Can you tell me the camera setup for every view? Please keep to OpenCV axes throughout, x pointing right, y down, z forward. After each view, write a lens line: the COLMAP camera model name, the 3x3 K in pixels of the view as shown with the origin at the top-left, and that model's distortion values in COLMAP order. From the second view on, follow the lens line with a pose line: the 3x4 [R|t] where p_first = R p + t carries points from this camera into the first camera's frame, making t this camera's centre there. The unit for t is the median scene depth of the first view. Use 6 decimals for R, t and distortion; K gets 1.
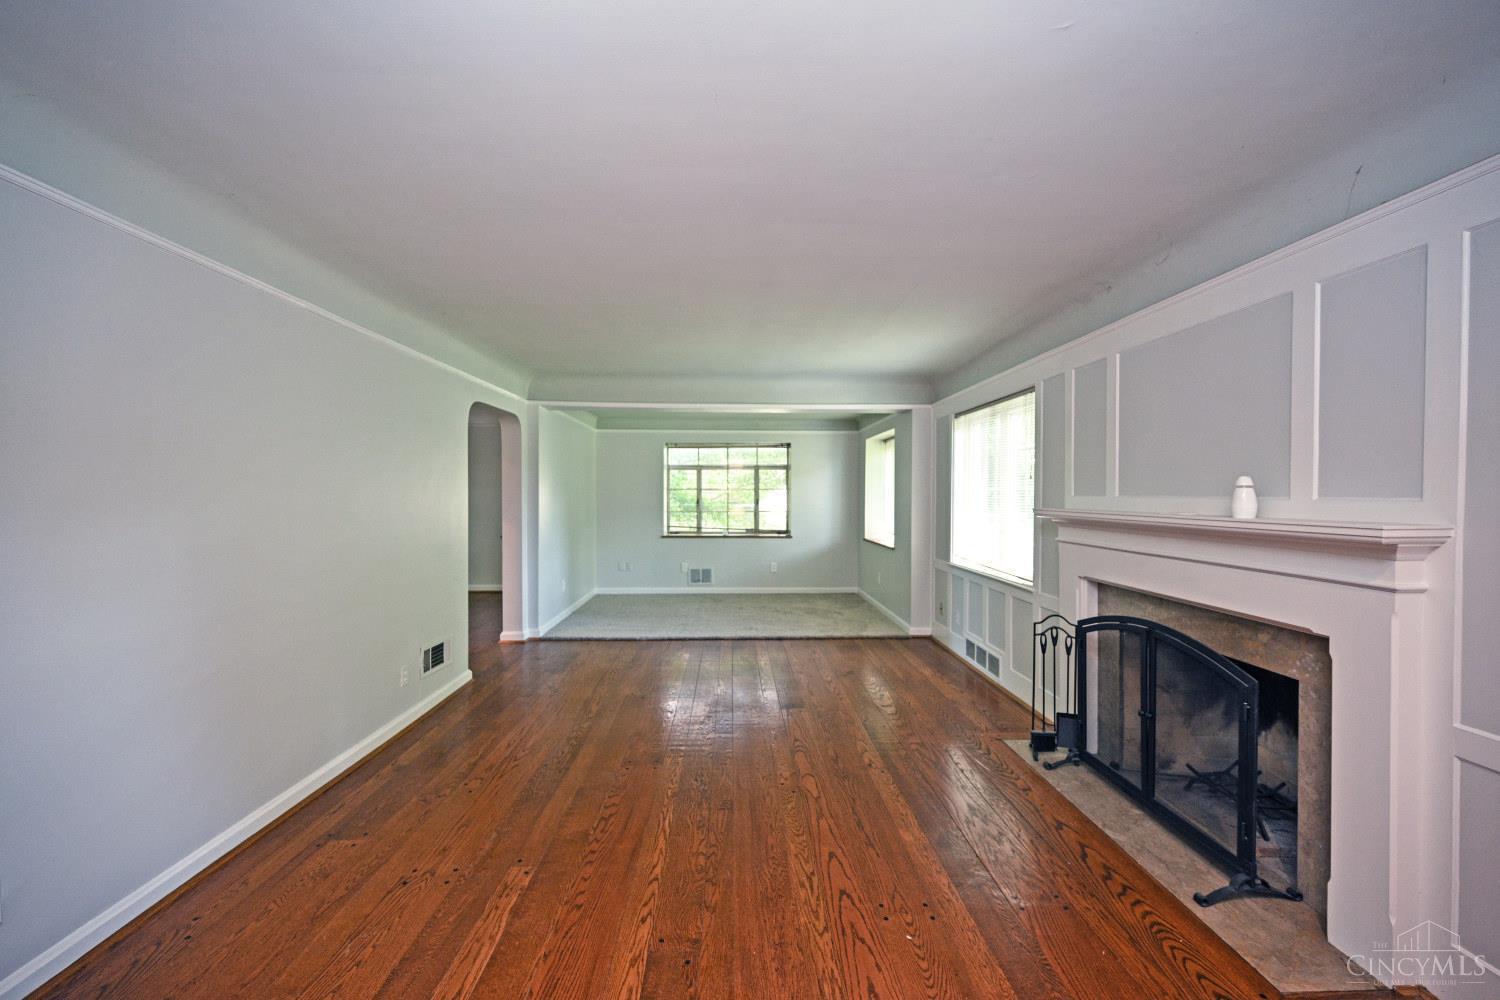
lens RADIAL K [[605.7, 0, 749.1], [0, 605.7, 503.2], [0, 0, 1]] dist [-0.000999, 0.000445]
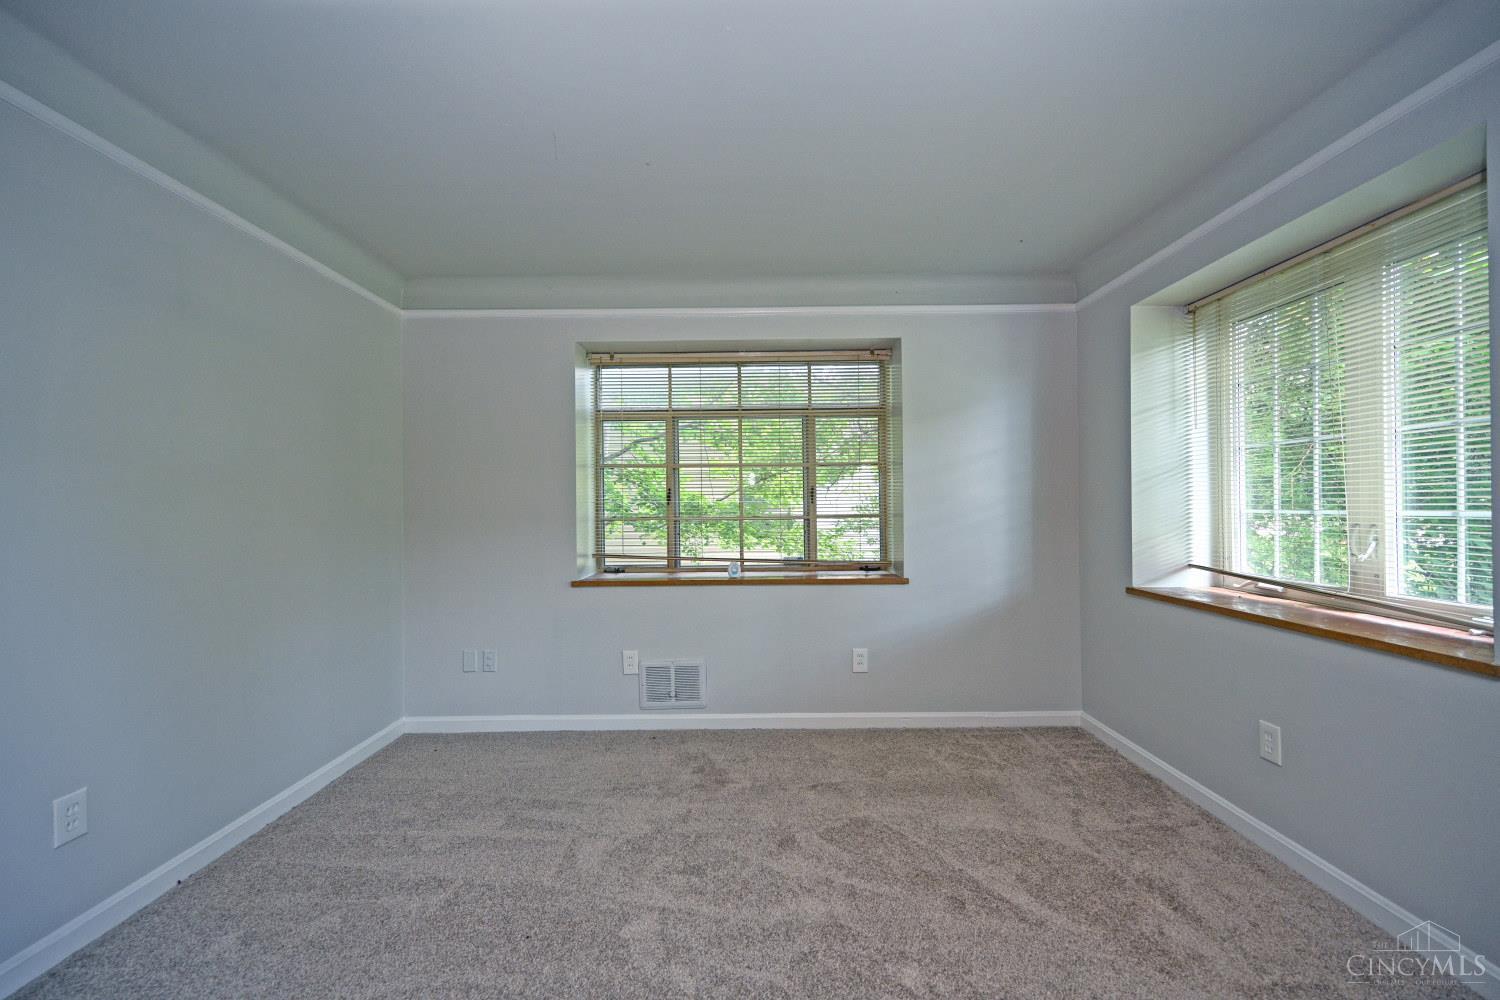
lens RADIAL K [[605.7, 0, 749.1], [0, 605.7, 503.2], [0, 0, 1]] dist [-0.000999, 0.000445]
pose [[0.999537, -0.013921, -0.027067, -0.018076], [0.012901, 0.999213, -0.037501, 0.019002], [0.027568, 0.037134, 0.998930, 0.586774]]
